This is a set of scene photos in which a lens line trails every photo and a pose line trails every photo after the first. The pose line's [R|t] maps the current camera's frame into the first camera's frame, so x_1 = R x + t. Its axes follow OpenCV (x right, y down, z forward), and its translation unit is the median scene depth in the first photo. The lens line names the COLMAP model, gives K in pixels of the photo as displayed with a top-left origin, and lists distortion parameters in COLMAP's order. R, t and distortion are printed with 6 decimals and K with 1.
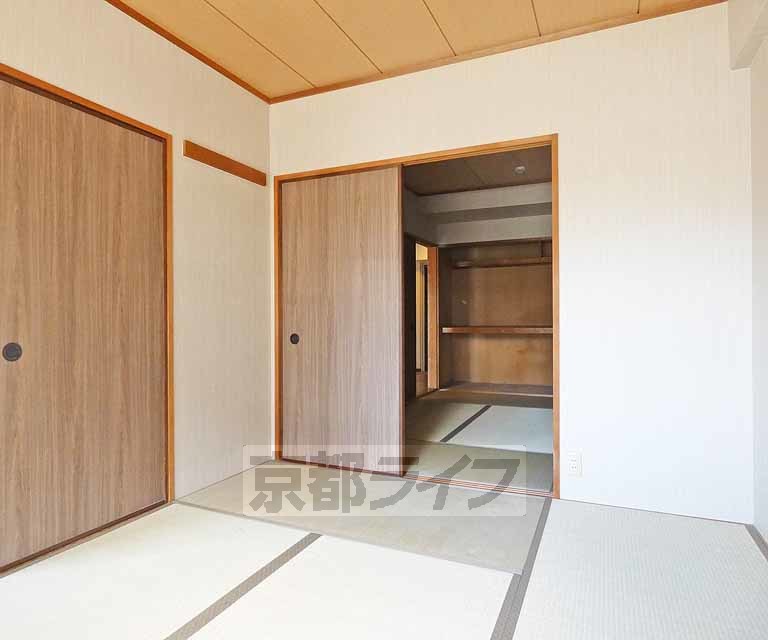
lens RADIAL K [[493.7, 0, 384.0], [0, 493.7, 320.0], [0, 0, 1]] dist [-0.004828, -0.001751]
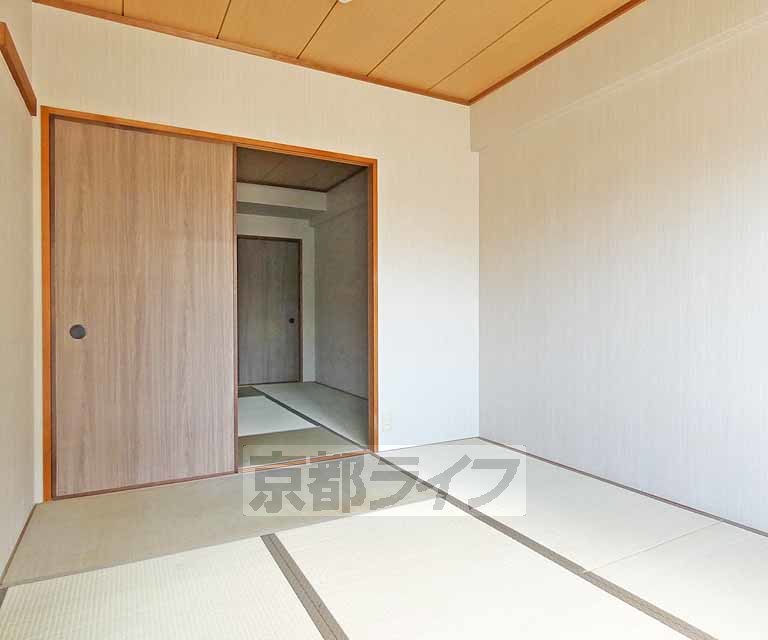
lens RADIAL K [[493.7, 0, 384.0], [0, 493.7, 320.0], [0, 0, 1]] dist [-0.004828, -0.001751]
pose [[0.609219, -0.002437, 0.792998, -0.506308], [0.007349, 0.999970, -0.002573, 0.026057], [-0.792968, 0.007395, 0.609218, 0.183506]]
